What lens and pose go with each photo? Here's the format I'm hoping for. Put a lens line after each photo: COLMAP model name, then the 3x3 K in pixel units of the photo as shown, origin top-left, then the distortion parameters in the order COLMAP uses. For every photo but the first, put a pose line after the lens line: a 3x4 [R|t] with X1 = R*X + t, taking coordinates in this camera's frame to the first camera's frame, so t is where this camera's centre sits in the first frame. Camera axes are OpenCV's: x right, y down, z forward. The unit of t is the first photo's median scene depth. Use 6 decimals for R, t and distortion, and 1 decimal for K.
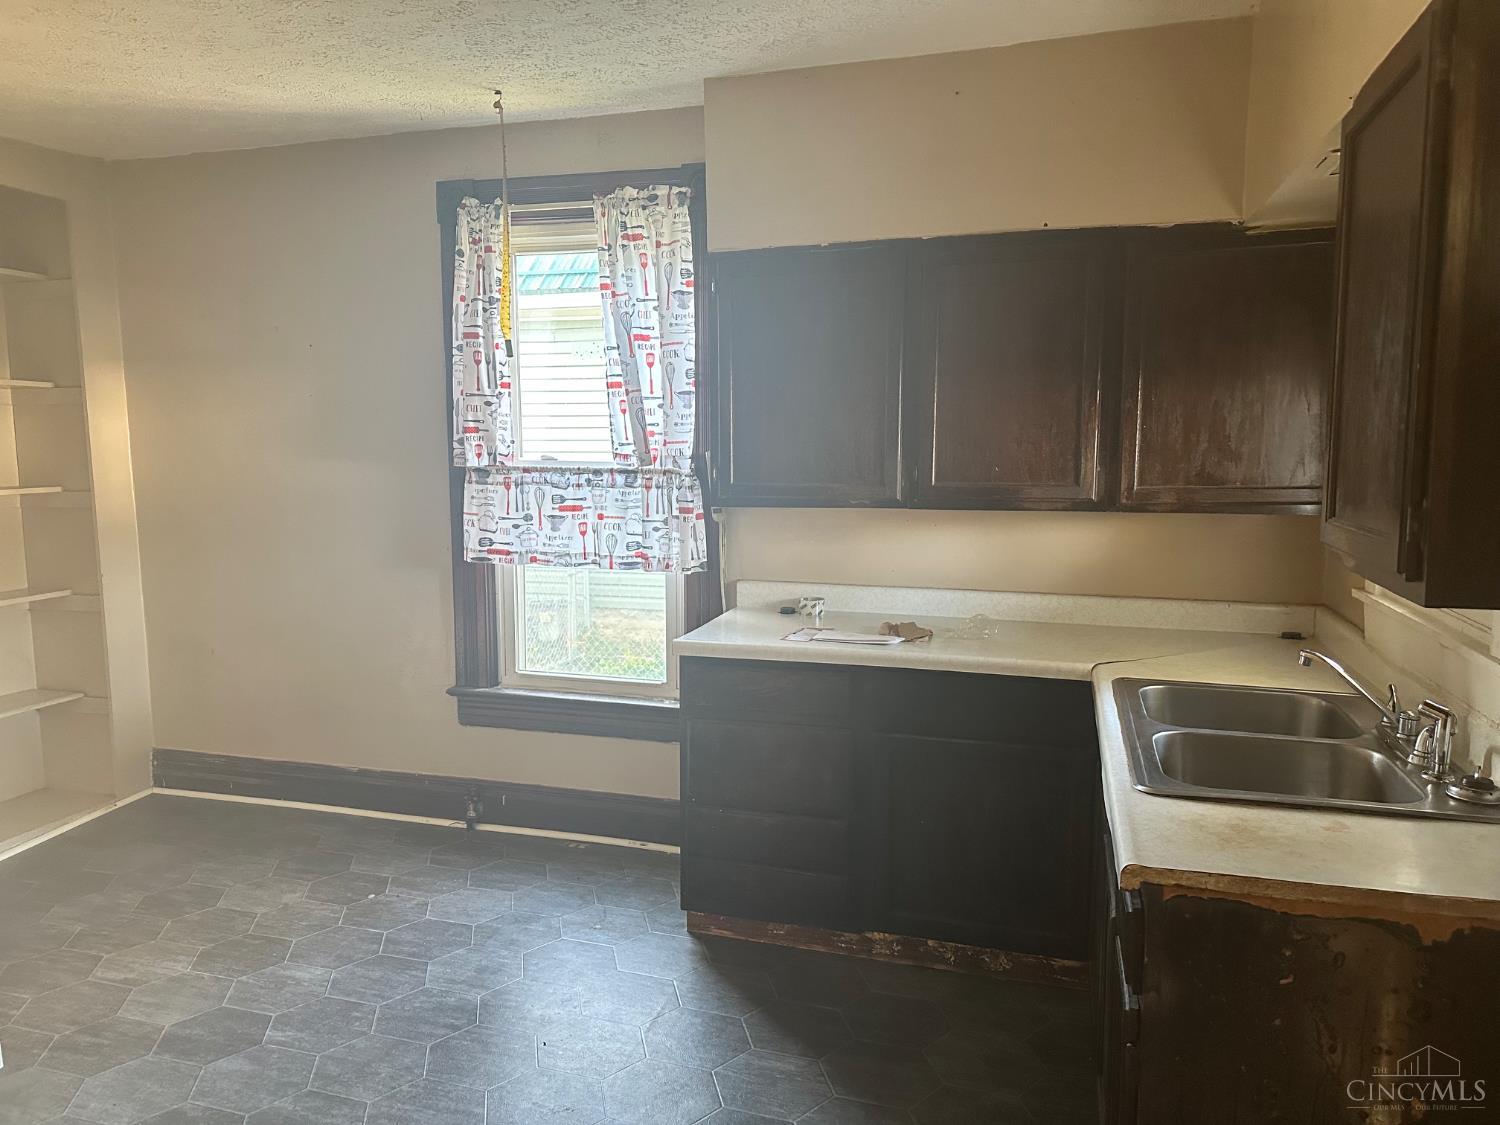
lens RADIAL K [[1062.1, 0, 757.5], [0, 1062.1, 557.2], [0, 0, 1]] dist [0.058613, -0.024549]
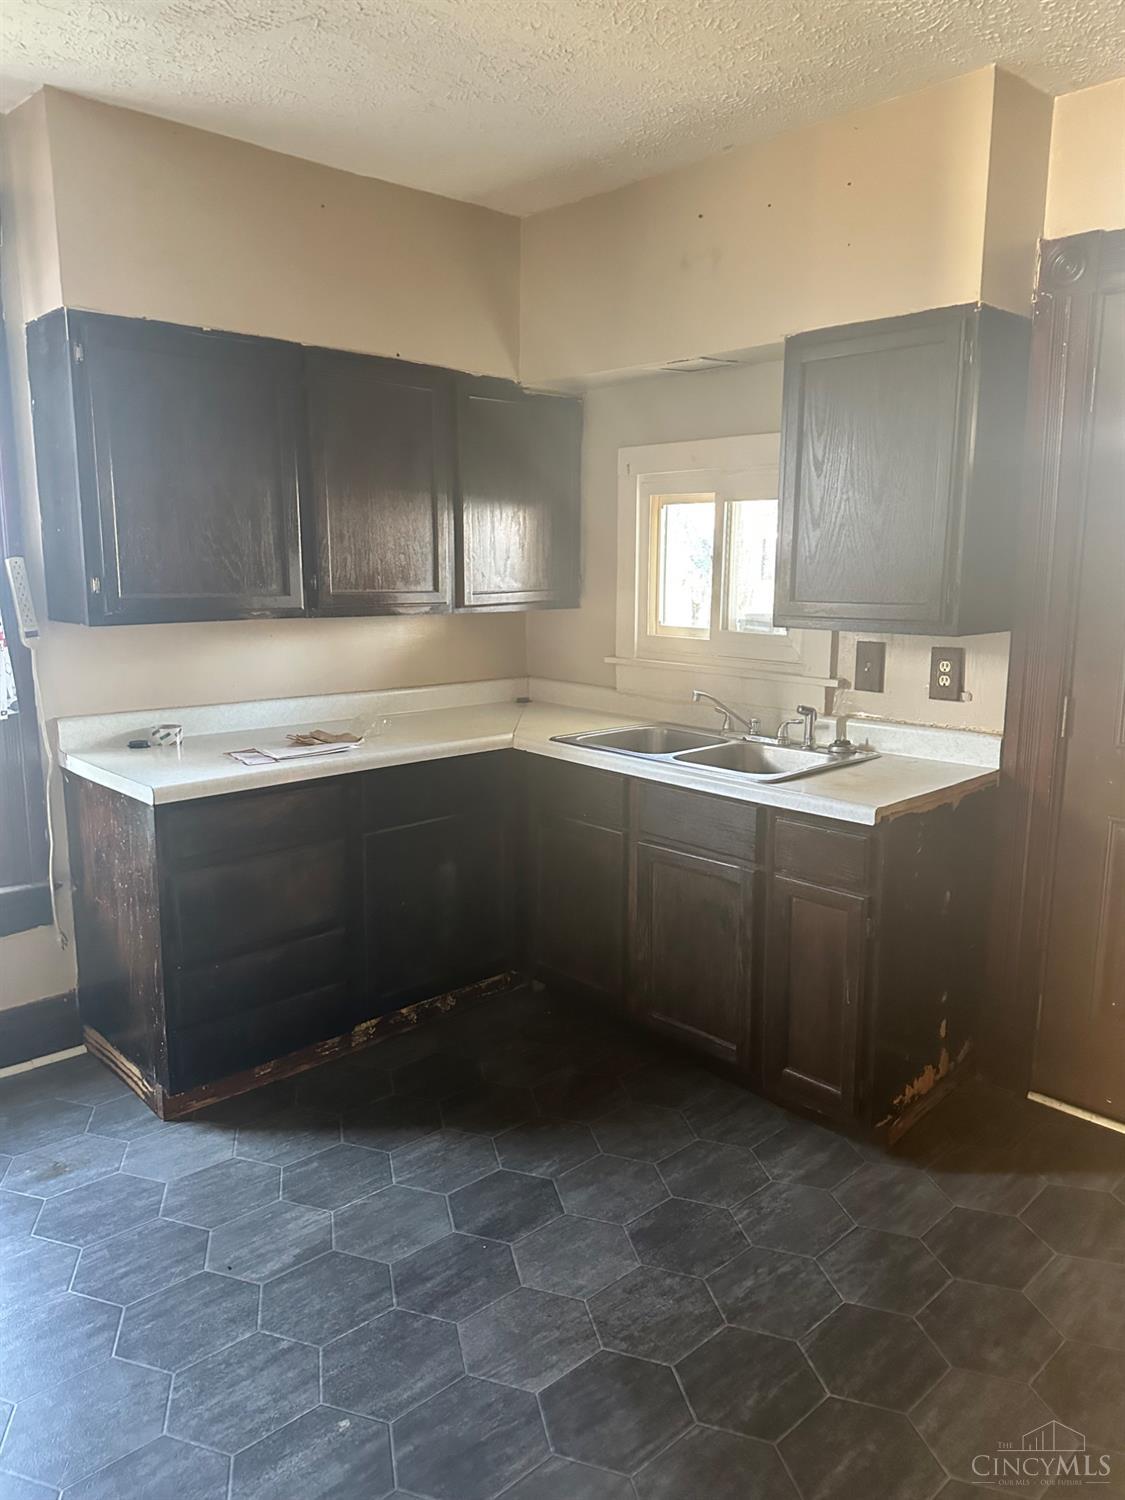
lens RADIAL K [[1062.1, 0, 598.4], [0, 1062.1, 747.4], [0, 0, 1]] dist [0.058613, -0.024549]
pose [[0.510736, -0.151888, 0.846214, -0.589293], [0.096361, 0.988182, 0.119211, -0.018126], [-0.854320, 0.020657, 0.519336, 0.234978]]
